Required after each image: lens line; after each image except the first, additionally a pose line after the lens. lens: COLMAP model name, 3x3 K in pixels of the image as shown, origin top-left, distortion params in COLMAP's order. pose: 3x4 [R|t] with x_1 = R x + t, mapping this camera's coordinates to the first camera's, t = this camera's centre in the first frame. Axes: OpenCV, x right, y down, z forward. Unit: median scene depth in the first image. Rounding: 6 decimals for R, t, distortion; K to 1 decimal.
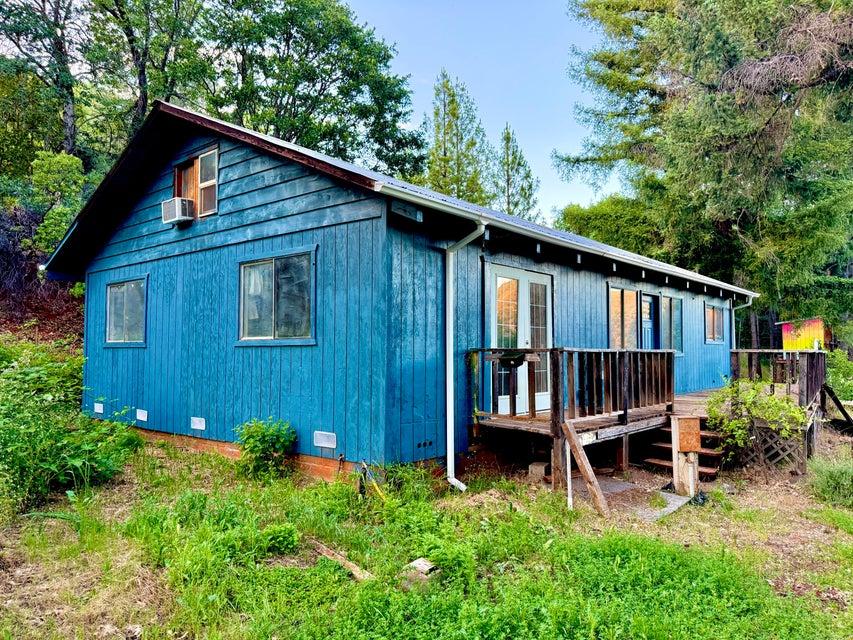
lens RADIAL K [[604.0, 0, 426.5], [0, 604.0, 320.0], [0, 0, 1]] dist [0.120032, -0.163362]
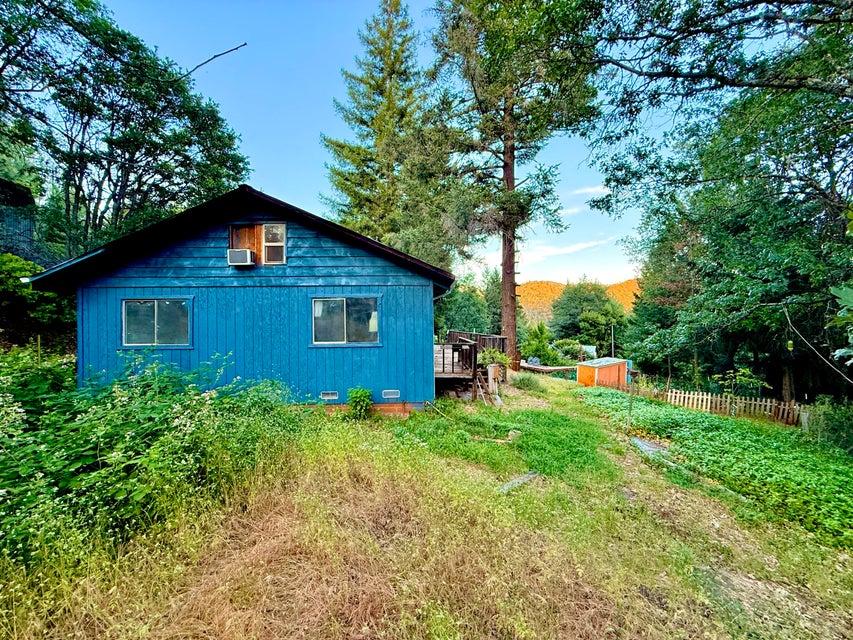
lens RADIAL K [[341.2, 0, 426.5], [0, 341.2, 320.0], [0, 0, 1]] dist [-0.000032, -0.000003]
pose [[0.745541, -0.004863, 0.666442, -0.738044], [-0.024559, 0.999094, 0.034763, -0.077449], [-0.666007, -0.042284, 0.744746, 0.090227]]
